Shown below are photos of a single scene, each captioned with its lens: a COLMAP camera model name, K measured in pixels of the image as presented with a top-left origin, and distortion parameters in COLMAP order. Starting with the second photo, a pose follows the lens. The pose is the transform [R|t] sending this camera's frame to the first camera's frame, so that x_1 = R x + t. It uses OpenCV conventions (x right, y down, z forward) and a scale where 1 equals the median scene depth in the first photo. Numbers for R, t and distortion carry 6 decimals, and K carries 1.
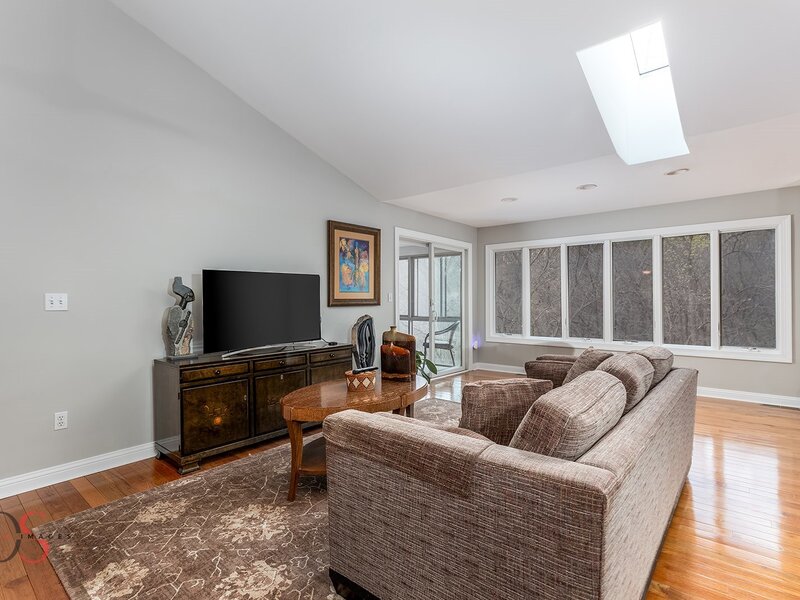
lens RADIAL K [[408.3, 0, 403.7], [0, 408.3, 302.9], [0, 0, 1]] dist [0.001723, 0.004704]
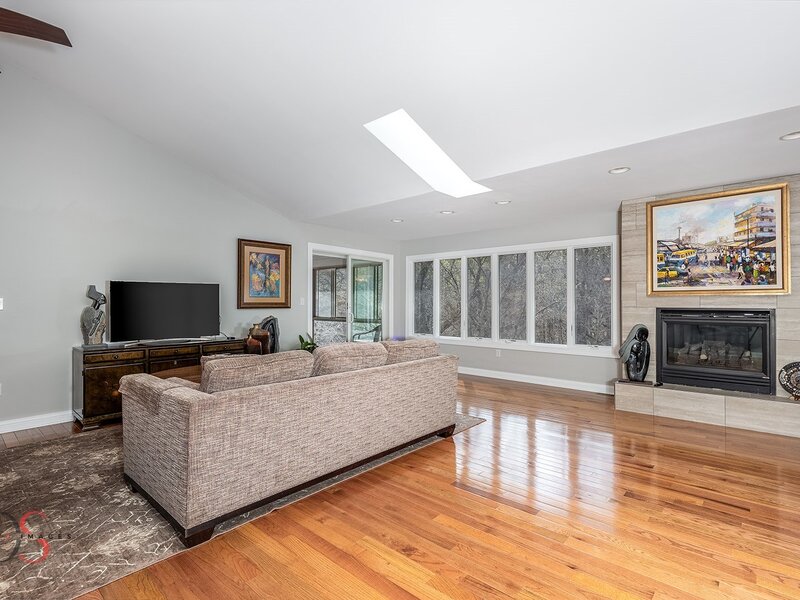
lens RADIAL K [[408.3, 0, 403.0], [0, 408.3, 299.8], [0, 0, 1]] dist [0.001723, 0.004704]
pose [[0.999446, 0.004878, -0.032929, 0.345180], [-0.005443, 0.999839, -0.017117, 0.000446], [0.032840, 0.017287, 0.999311, -0.204899]]
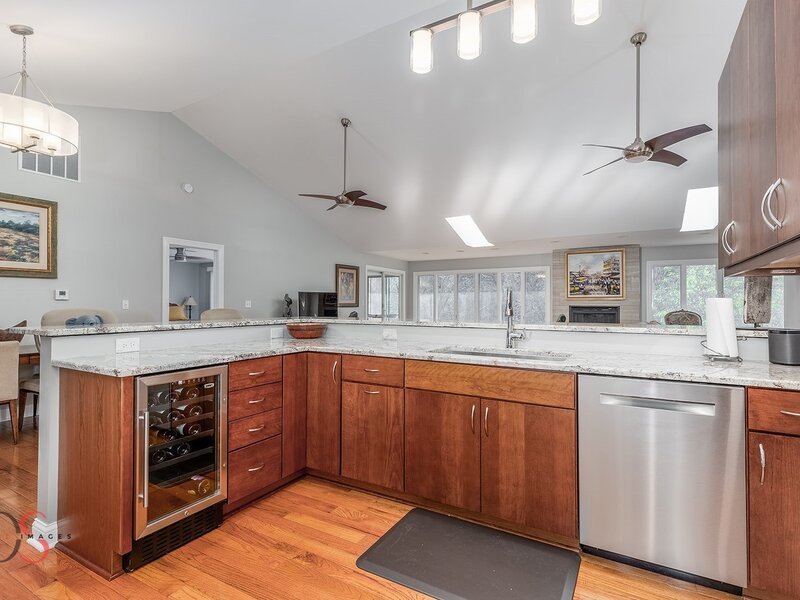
lens RADIAL K [[408.3, 0, 399.0], [0, 408.3, 301.0], [0, 0, 1]] dist [0.001723, 0.004704]
pose [[0.986392, 0.004633, 0.164344, -0.205341], [-0.002164, 0.999882, -0.015197, 0.008279], [-0.164395, 0.014634, 0.986286, -0.998018]]
